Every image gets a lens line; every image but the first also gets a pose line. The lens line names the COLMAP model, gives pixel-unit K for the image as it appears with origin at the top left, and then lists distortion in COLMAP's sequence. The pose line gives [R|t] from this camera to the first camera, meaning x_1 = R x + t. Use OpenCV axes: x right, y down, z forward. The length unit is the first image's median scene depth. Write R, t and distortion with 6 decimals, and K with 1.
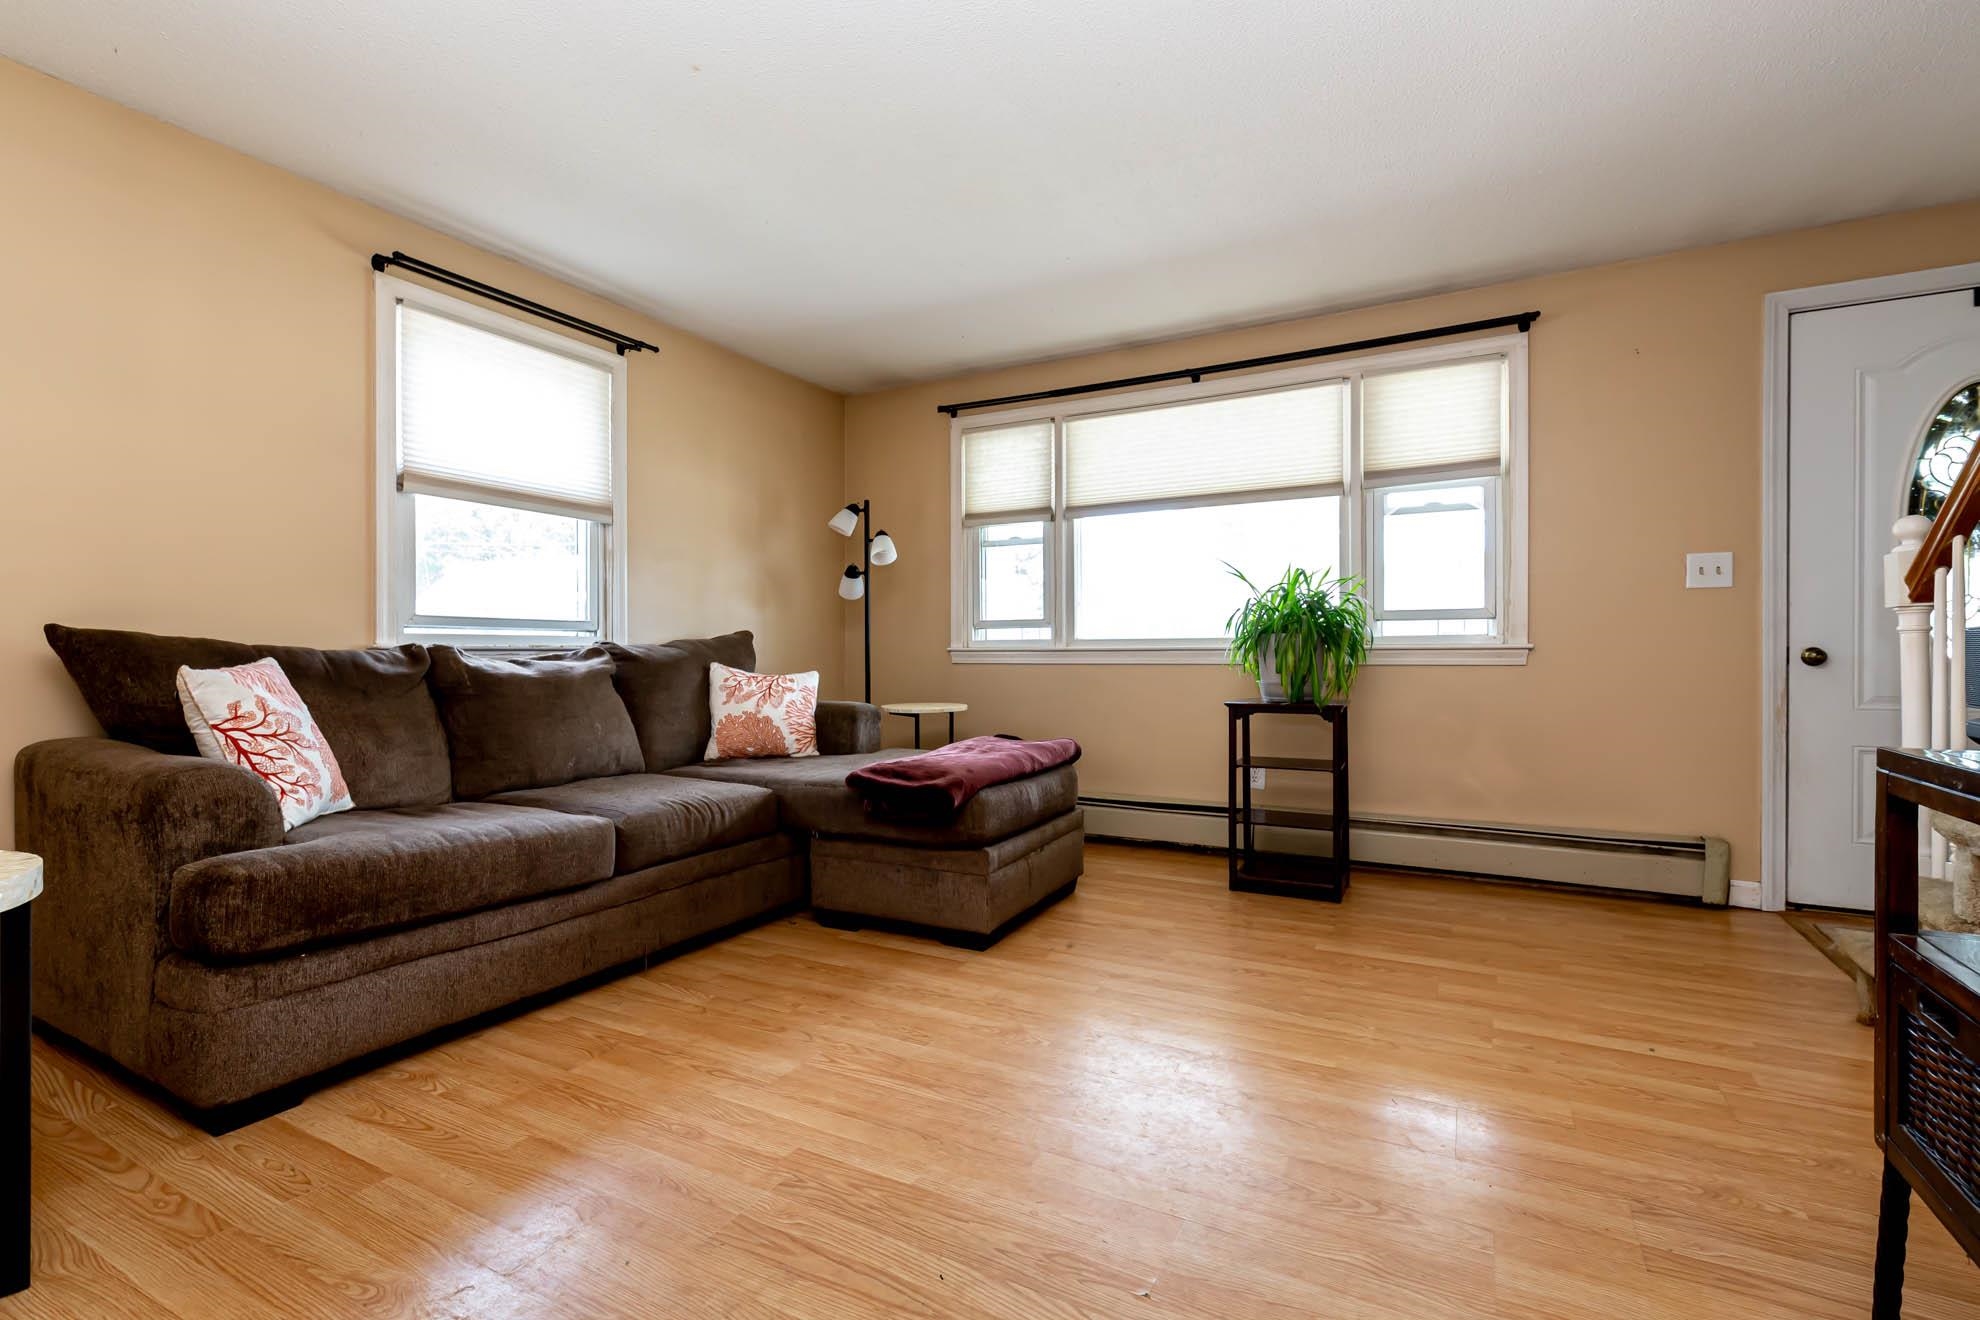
lens RADIAL K [[889.4, 0, 956.0], [0, 889.4, 652.6], [0, 0, 1]] dist [0.002346, -0.000045]
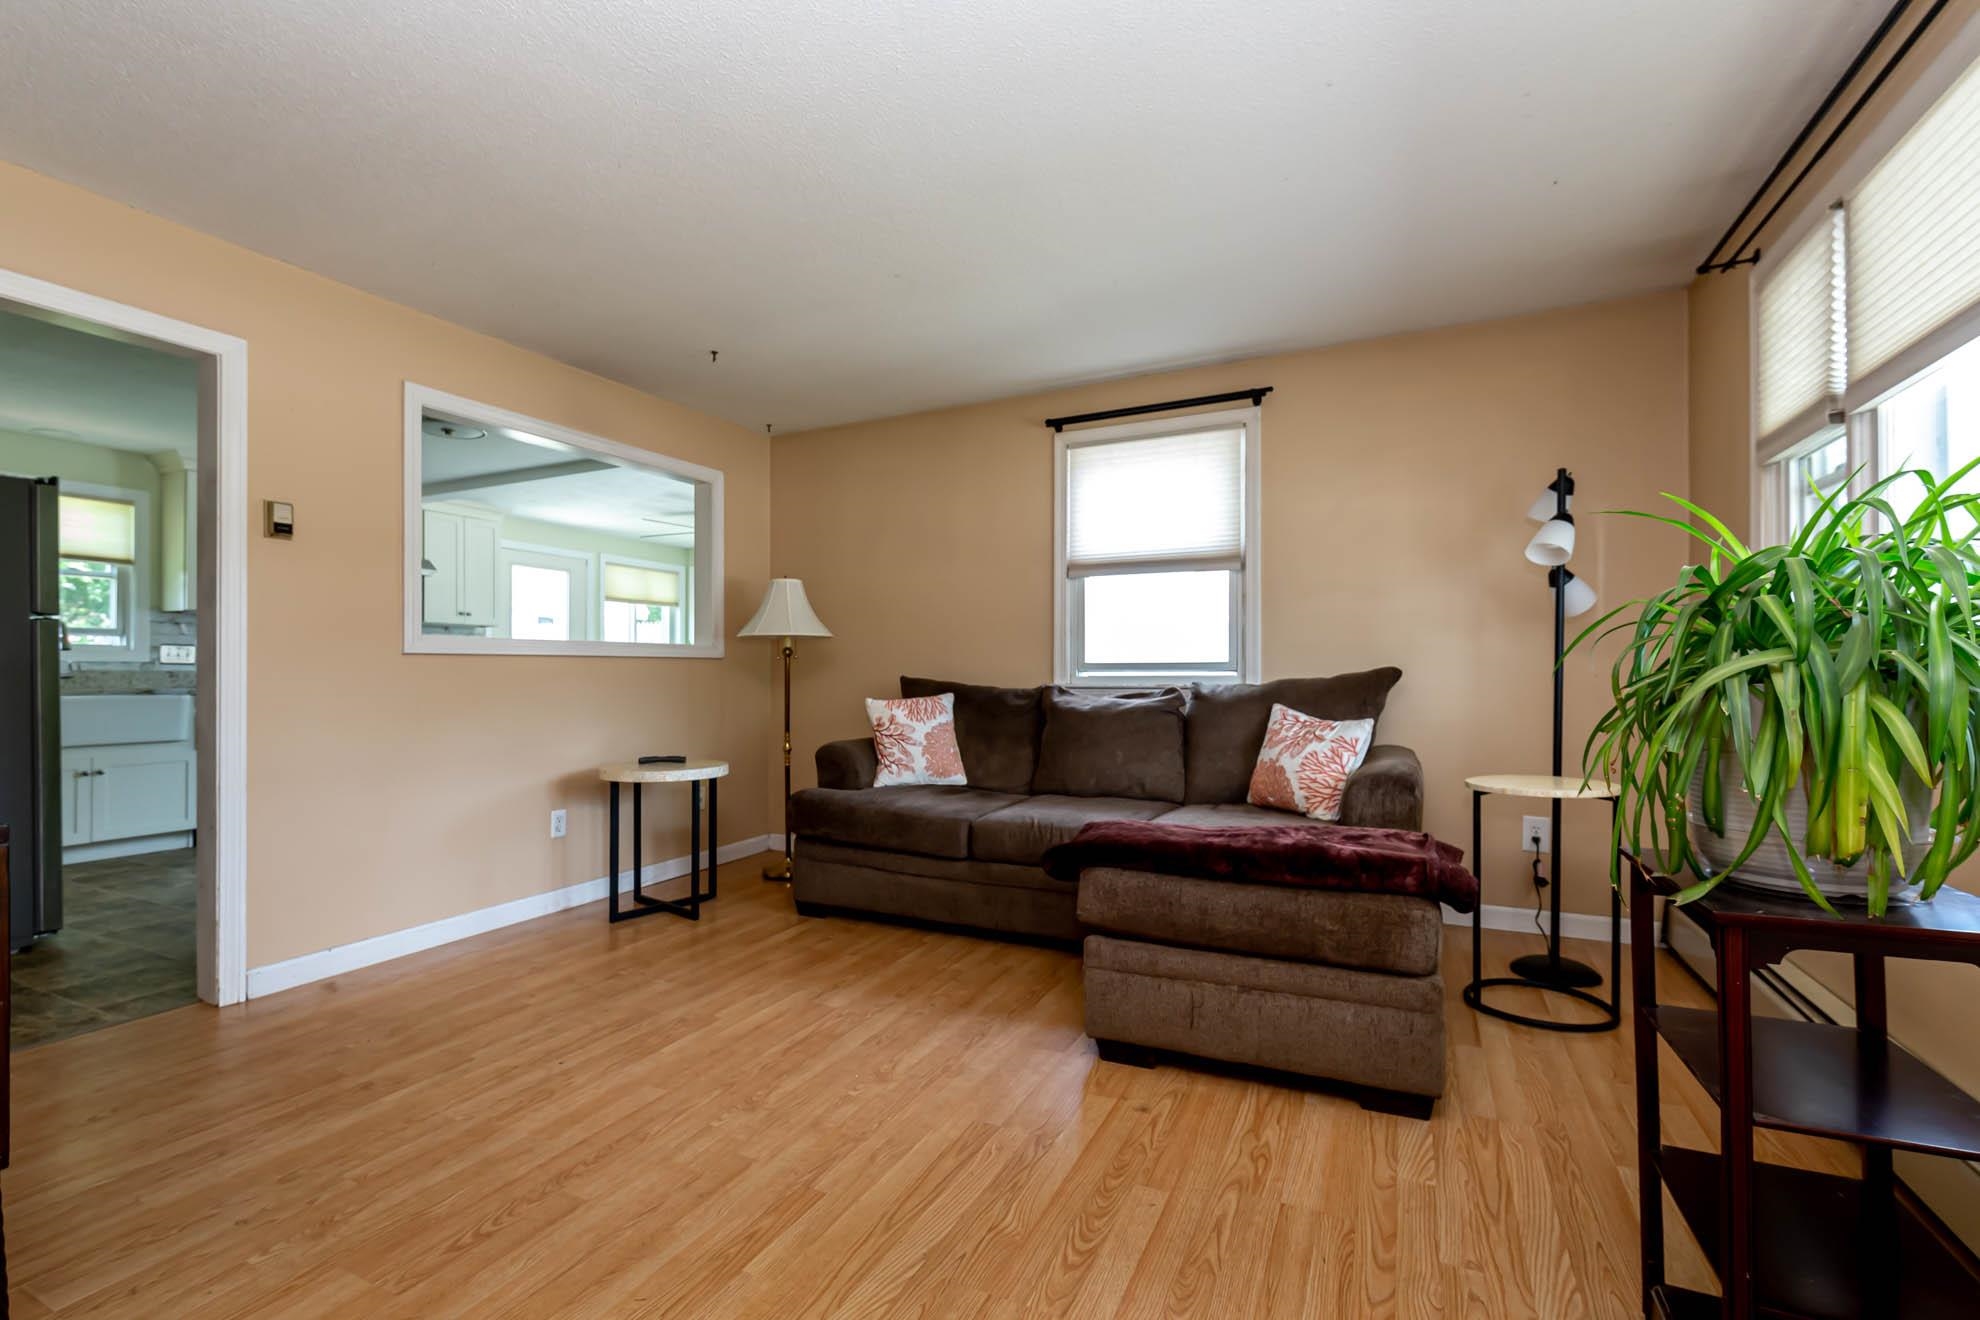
lens RADIAL K [[877.0, 0, 978.3], [0, 877.0, 669.2], [0, 0, 1]] dist [0.001382, -0.000386]
pose [[0.058613, -0.003739, -0.998274, 0.717661], [0.003387, 0.999988, -0.003546, -0.026404], [0.998275, -0.003173, 0.058625, 0.701487]]
